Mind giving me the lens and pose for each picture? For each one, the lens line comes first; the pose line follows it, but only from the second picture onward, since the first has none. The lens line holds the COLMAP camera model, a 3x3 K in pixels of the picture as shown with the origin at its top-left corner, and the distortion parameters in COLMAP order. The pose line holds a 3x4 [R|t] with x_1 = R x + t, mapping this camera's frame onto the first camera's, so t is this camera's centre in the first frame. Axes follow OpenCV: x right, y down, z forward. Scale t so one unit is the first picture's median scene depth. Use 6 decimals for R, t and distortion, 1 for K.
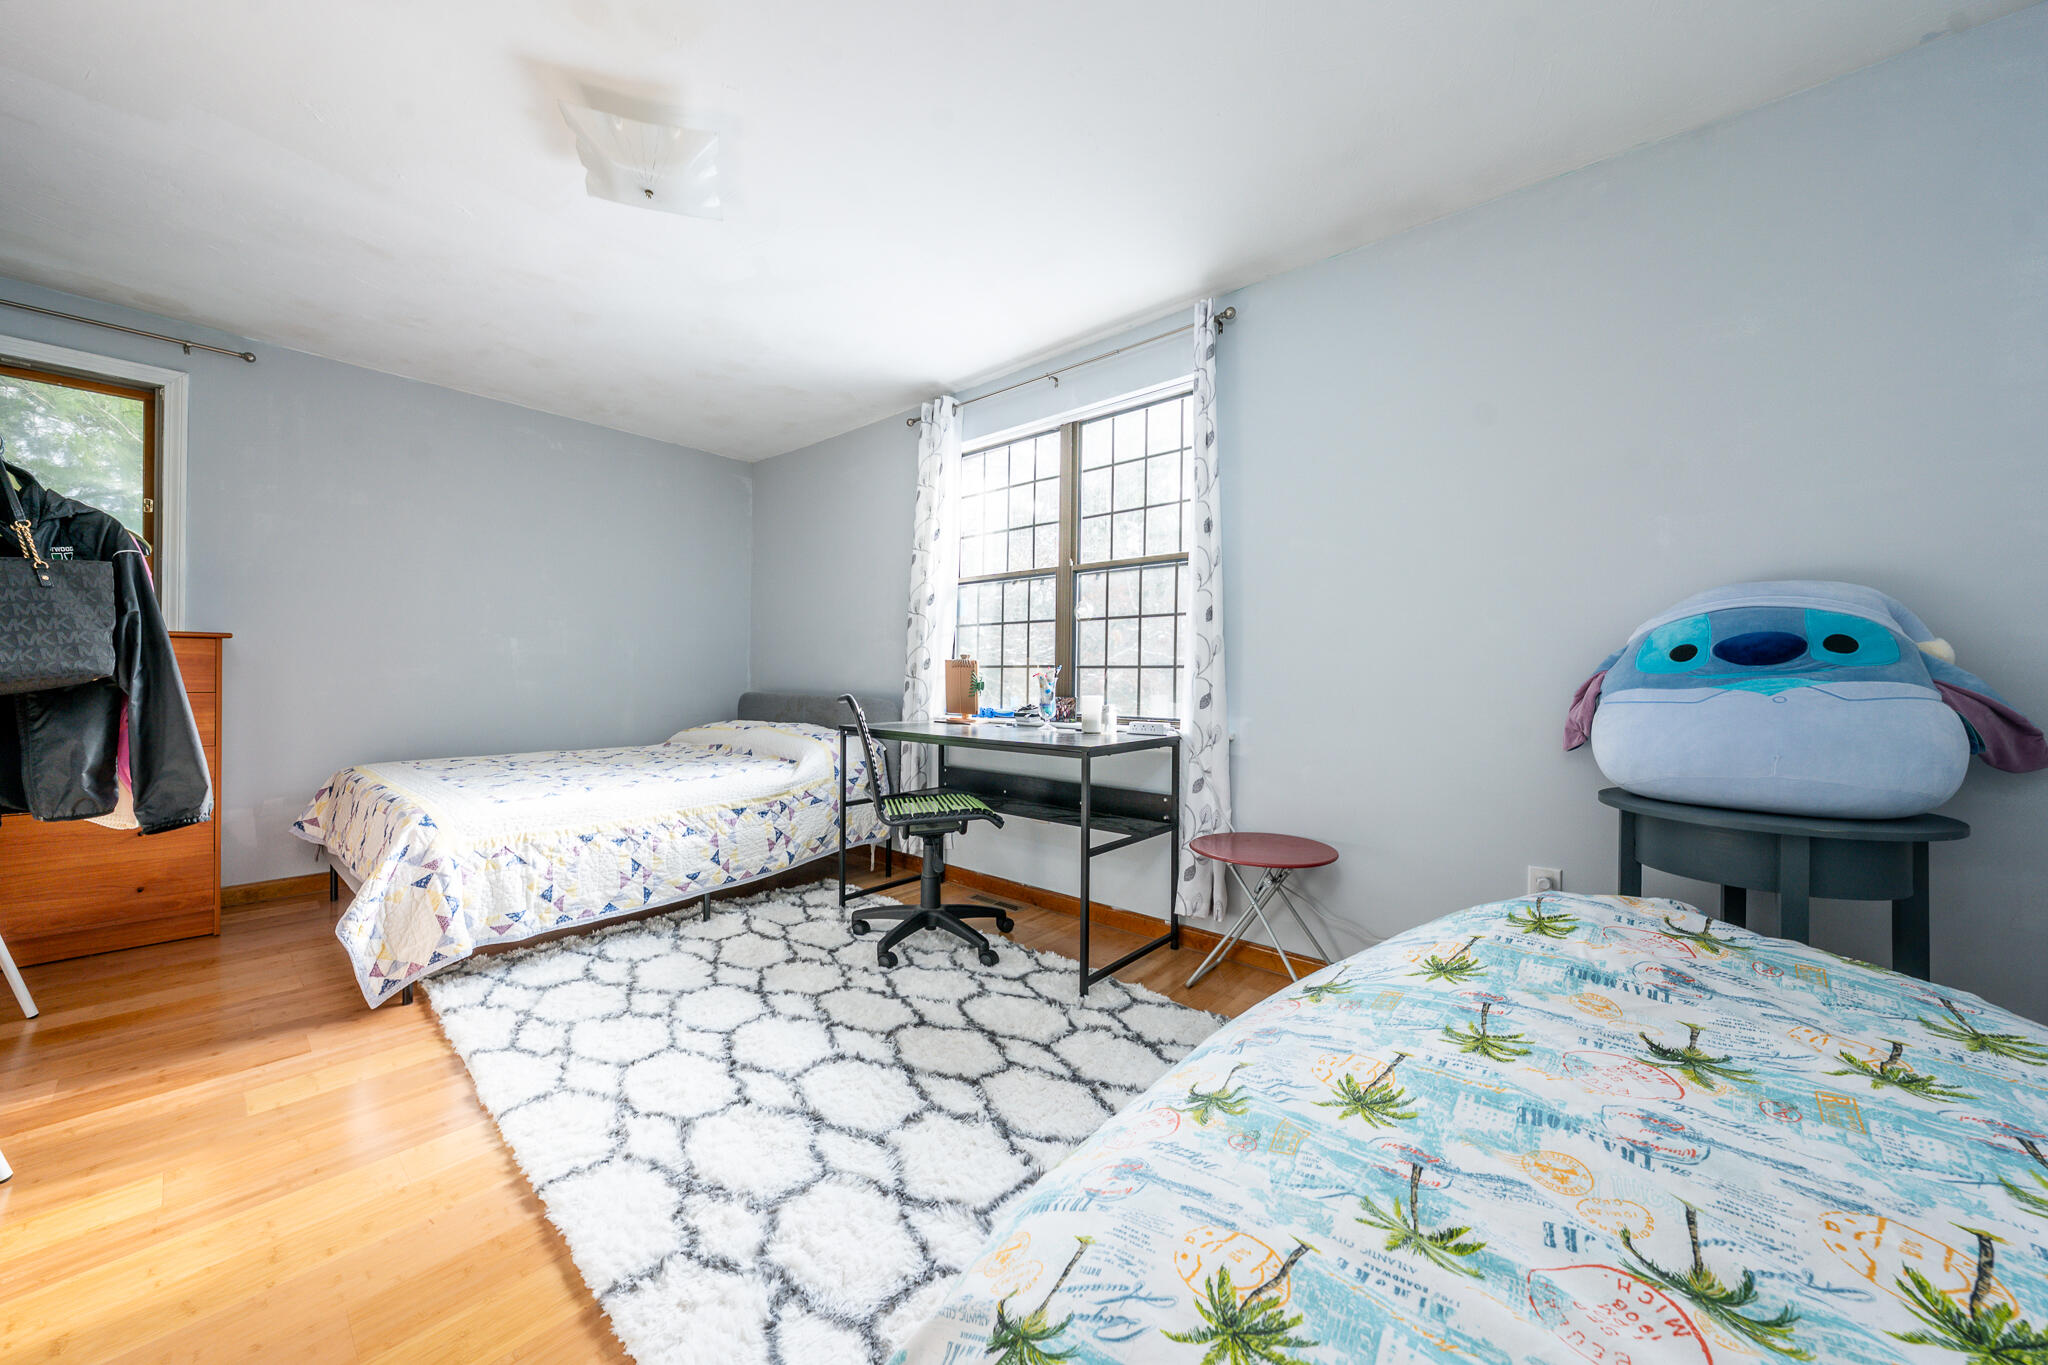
lens RADIAL K [[725.0, 0, 954.5], [0, 725.0, 675.6], [0, 0, 1]] dist [-0.000899, -0.000045]
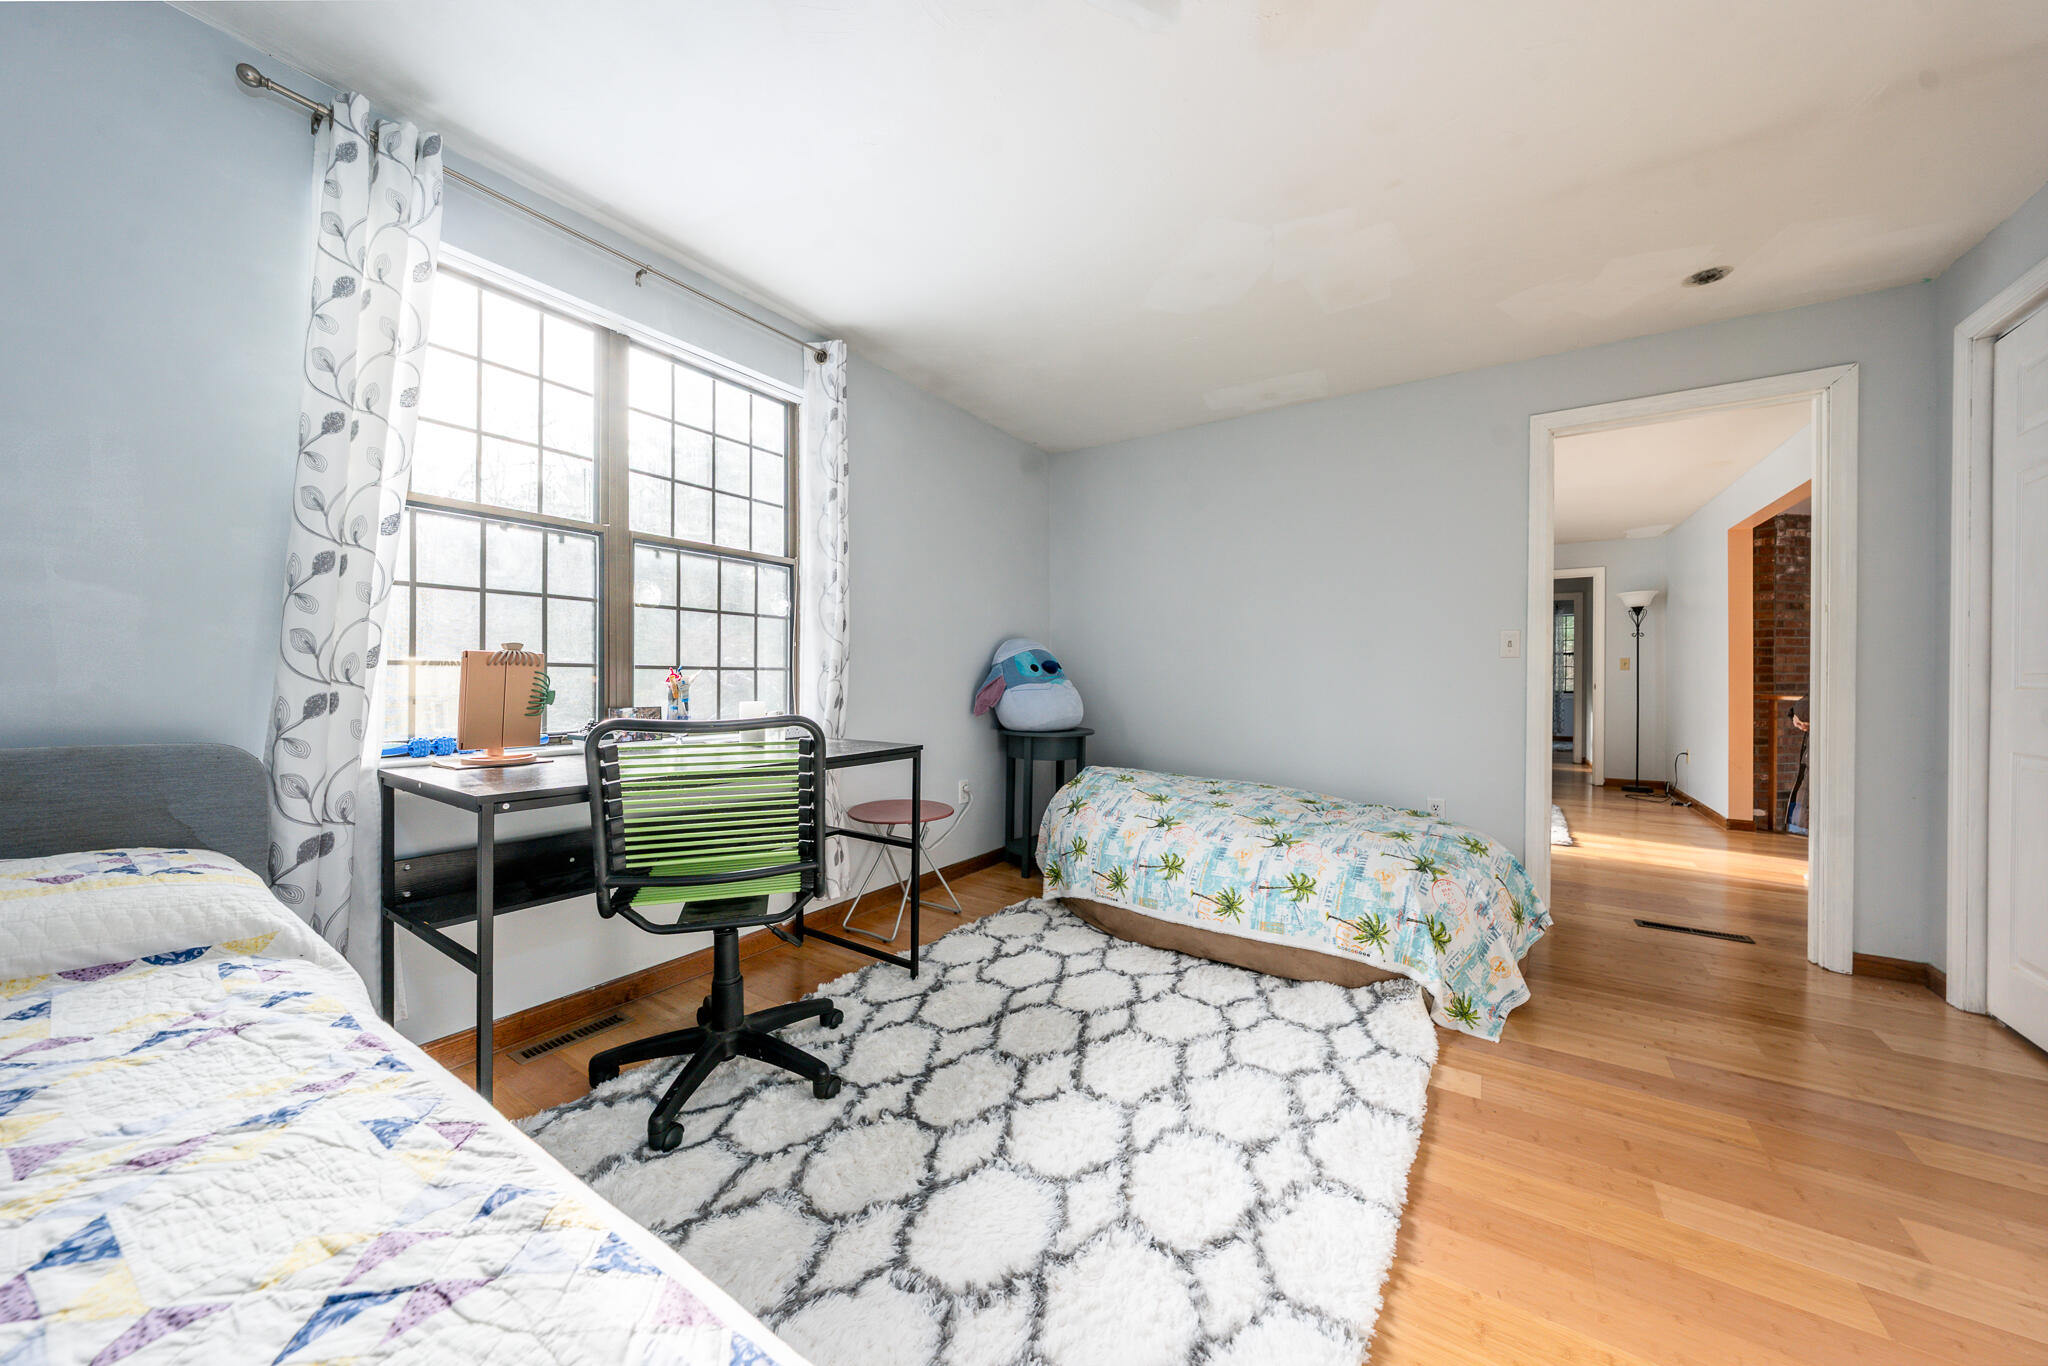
lens RADIAL K [[698.9, 0, 1022.6], [0, 698.9, 682.9], [0, 0, 1]] dist [-0.001497, -0.000059]
pose [[-0.161778, -0.016362, 0.986692, -0.809768], [-0.002526, 0.999866, 0.016166, -0.011225], [-0.986824, 0.000123, -0.161798, 0.950139]]
